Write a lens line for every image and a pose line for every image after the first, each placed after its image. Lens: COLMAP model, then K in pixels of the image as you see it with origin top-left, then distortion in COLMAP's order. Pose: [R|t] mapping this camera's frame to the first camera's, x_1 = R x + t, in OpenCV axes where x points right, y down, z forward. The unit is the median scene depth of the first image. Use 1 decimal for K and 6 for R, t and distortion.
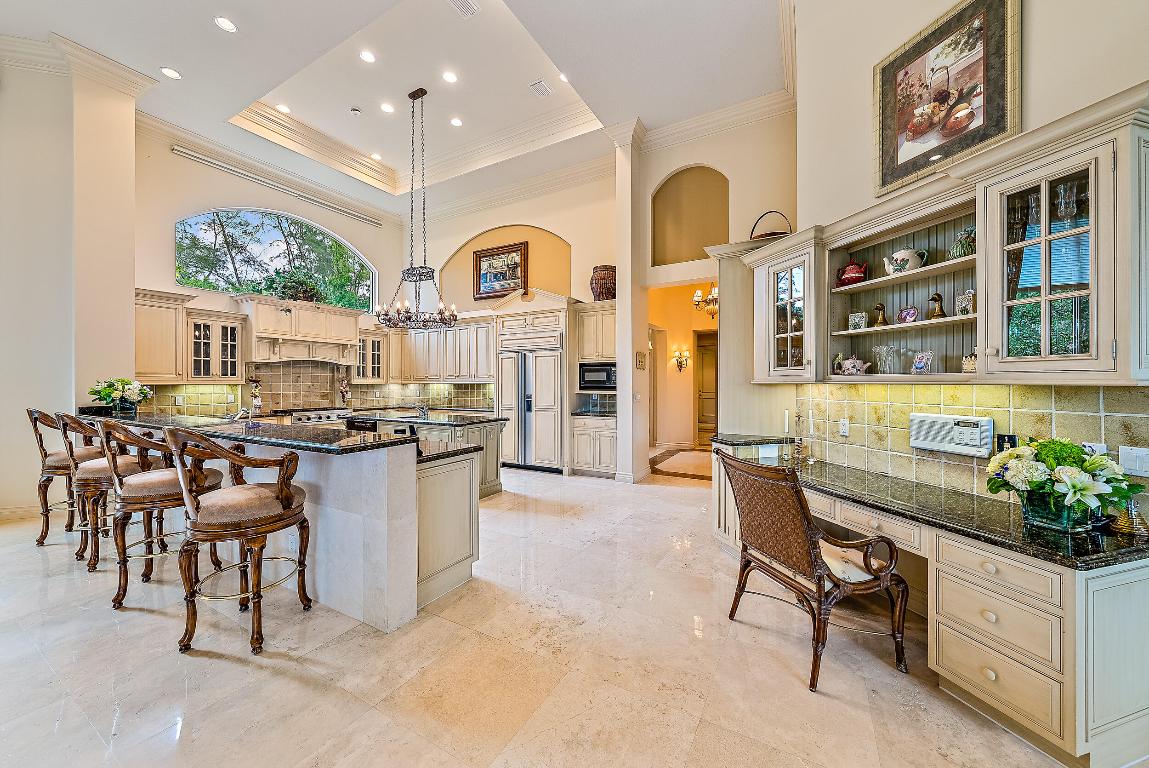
lens RADIAL K [[412.8, 0, 575.0], [0, 412.8, 383.5], [0, 0, 1]] dist [0.000485, 0.000017]
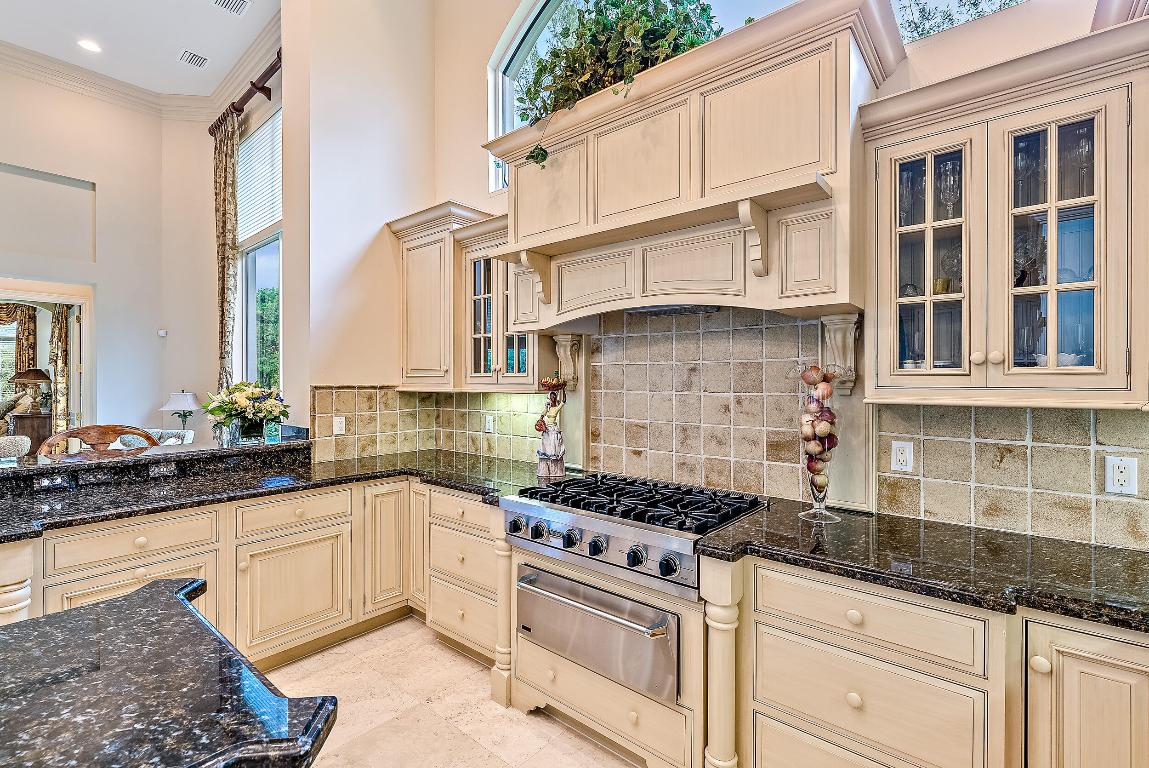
lens RADIAL K [[513.5, 0, 574.8], [0, 513.5, 382.3], [0, 0, 1]] dist [-0.000502, -0.000187]
pose [[-0.178572, 0.006599, -0.983905, -0.338072], [-0.000147, 0.999977, 0.006734, -0.011924], [0.983927, 0.001347, -0.178567, 1.109437]]
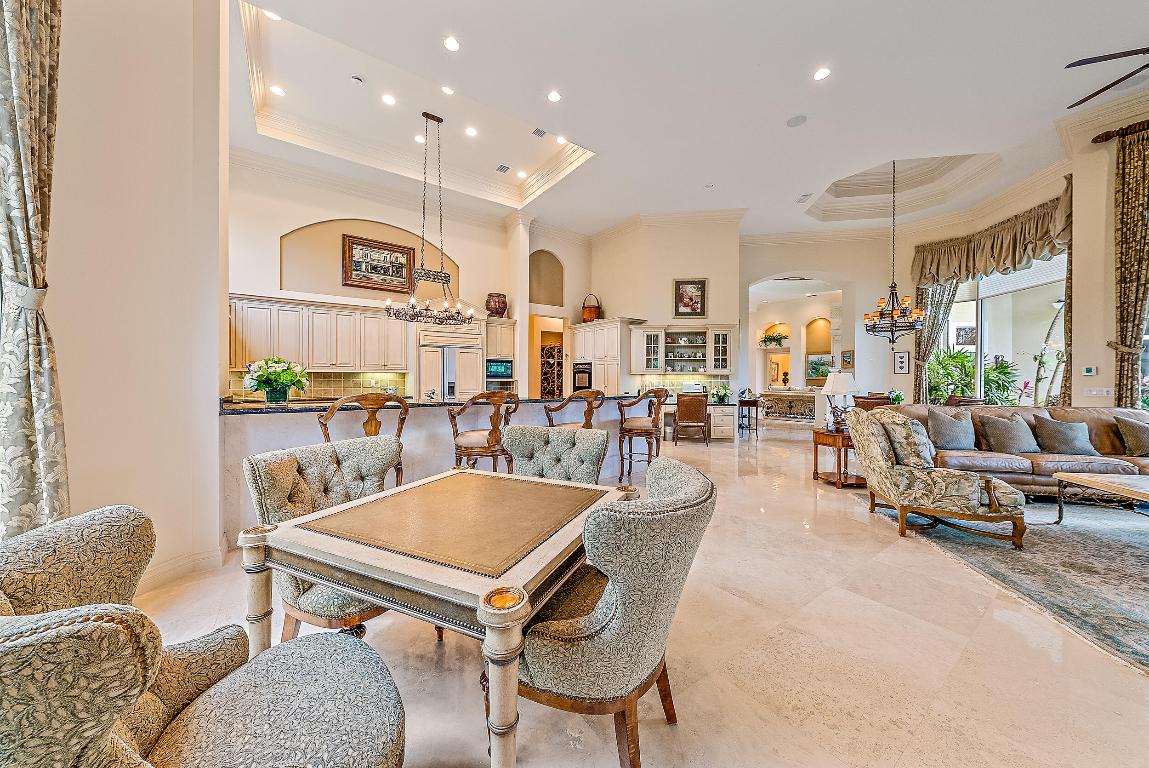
lens RADIAL K [[394.9, 0, 571.3], [0, 394.9, 378.7], [0, 0, 1]] dist [-0.001030, -0.000103]
pose [[0.421161, -0.000322, 0.906986, -1.078158], [-0.003426, 0.999992, 0.001946, 0.013150], [-0.906979, -0.003926, 0.421157, 0.174499]]
